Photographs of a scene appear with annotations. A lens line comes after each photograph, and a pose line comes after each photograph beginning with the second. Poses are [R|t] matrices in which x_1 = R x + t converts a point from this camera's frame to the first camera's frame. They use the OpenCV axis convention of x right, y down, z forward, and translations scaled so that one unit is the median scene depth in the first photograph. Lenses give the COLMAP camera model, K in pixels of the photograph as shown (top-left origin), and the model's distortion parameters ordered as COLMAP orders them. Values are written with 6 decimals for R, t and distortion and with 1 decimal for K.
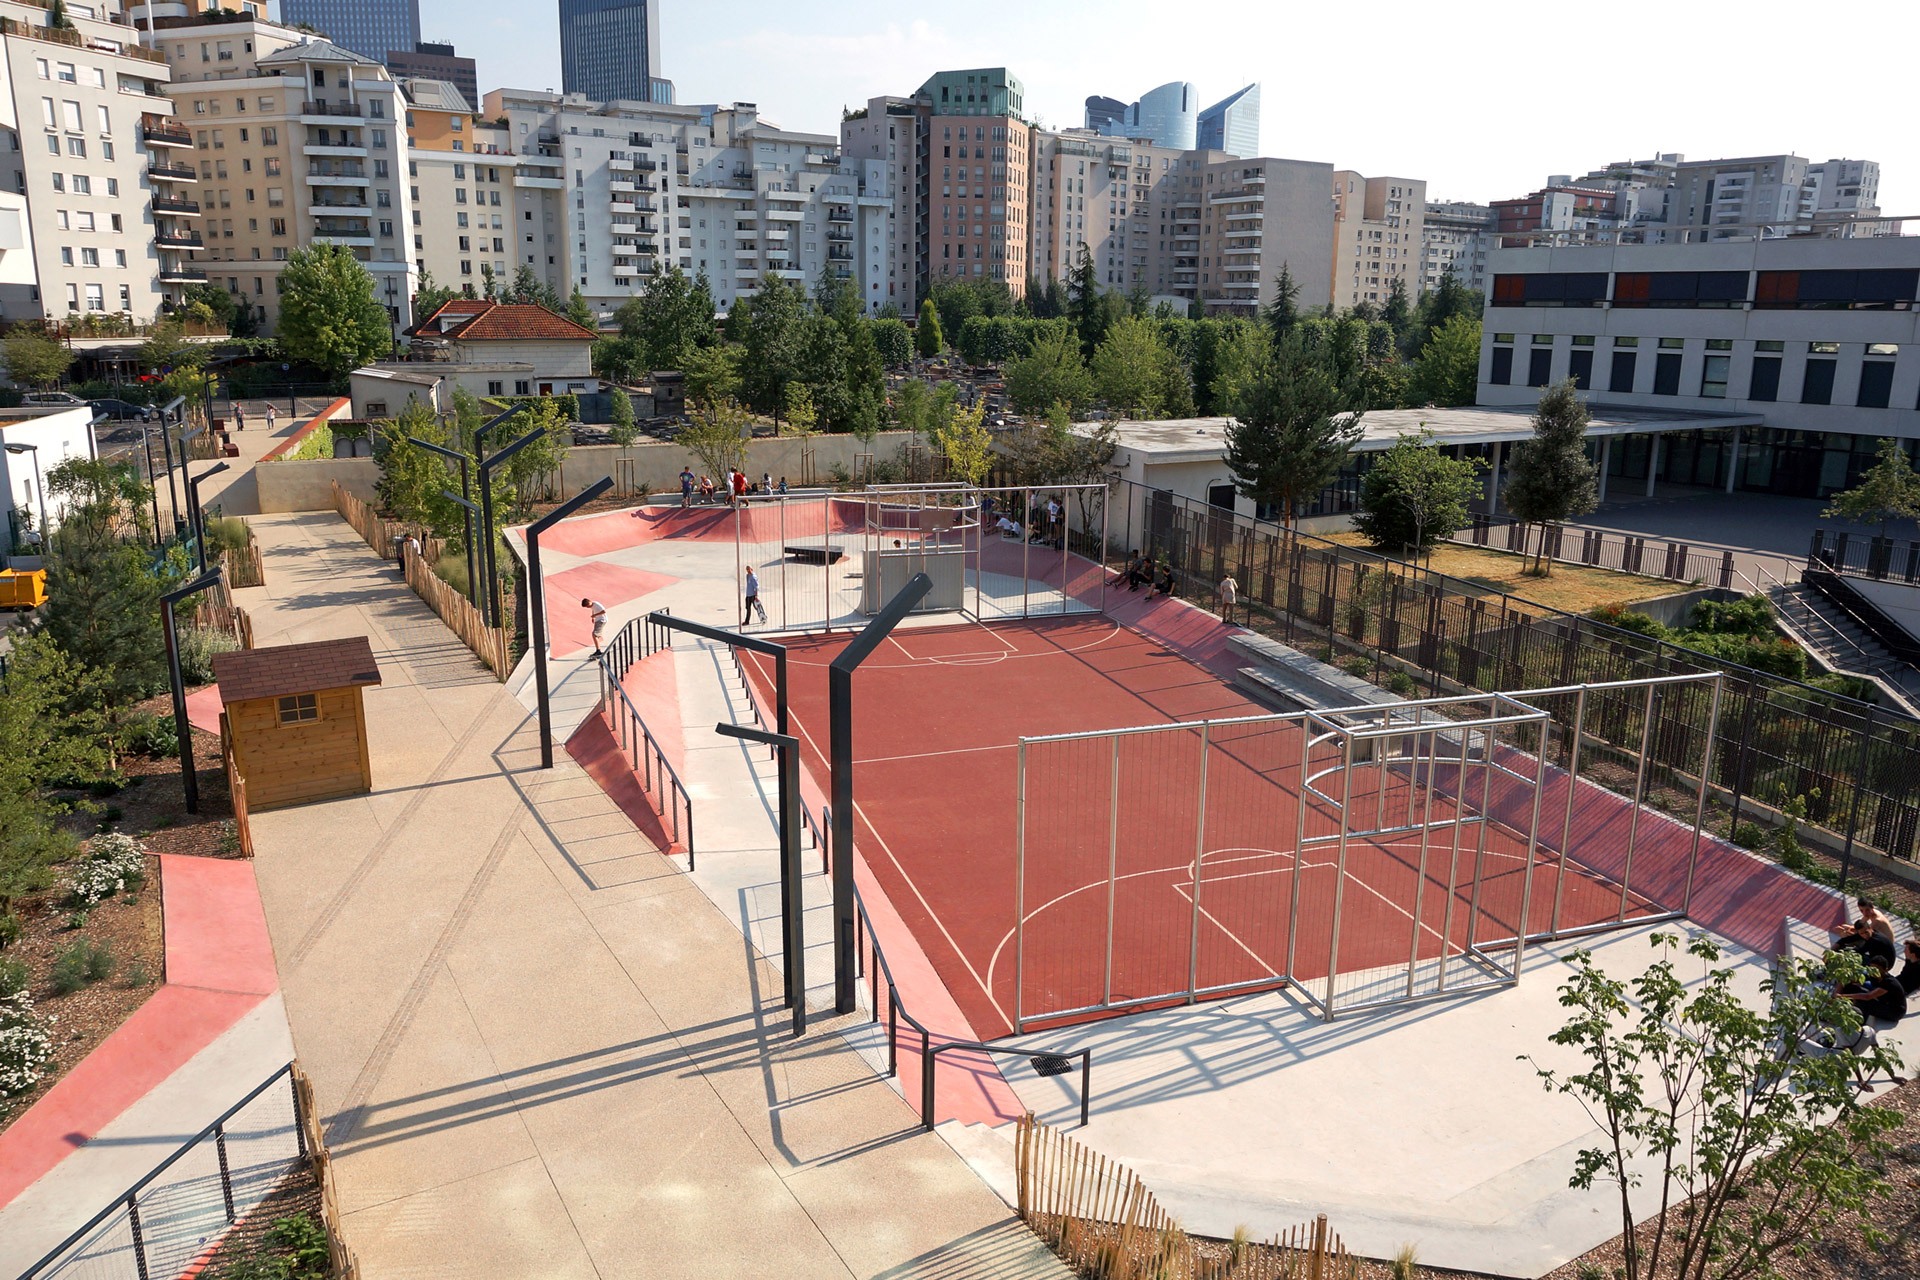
lens RADIAL K [[1411.2, 0, 960.0], [0, 1411.2, 640.0], [0, 0, 1]] dist [-0.042357, 0.049580]
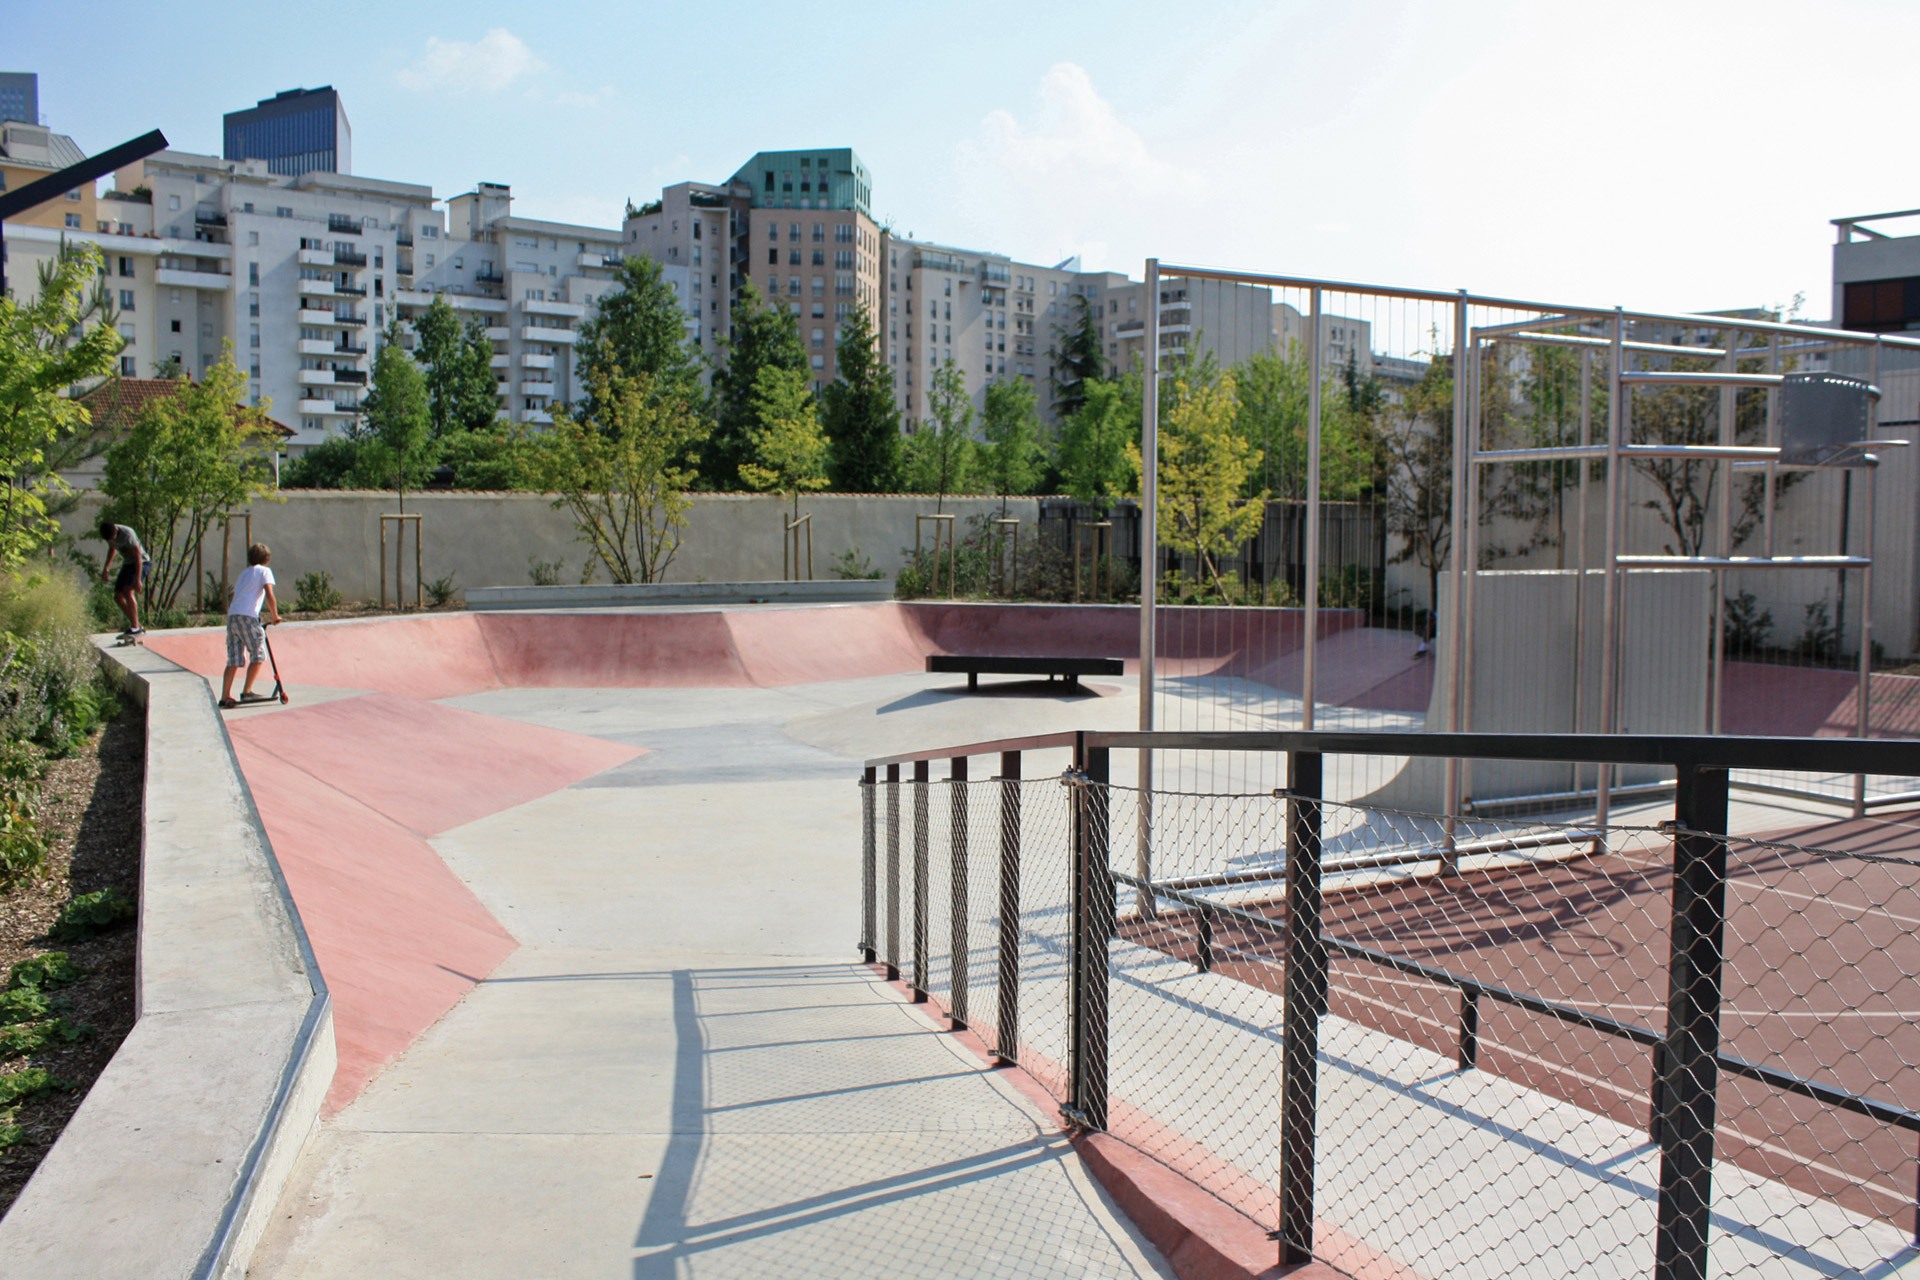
lens RADIAL K [[1821.4, 0, 902.9], [0, 1821.4, 636.4], [0, 0, 1]] dist [-0.094261, 0.191410]
pose [[0.995620, -0.010946, 0.092849, -0.035177], [0.026113, 0.986156, -0.163750, 0.000596], [-0.089772, 0.165458, 0.982123, 0.120483]]
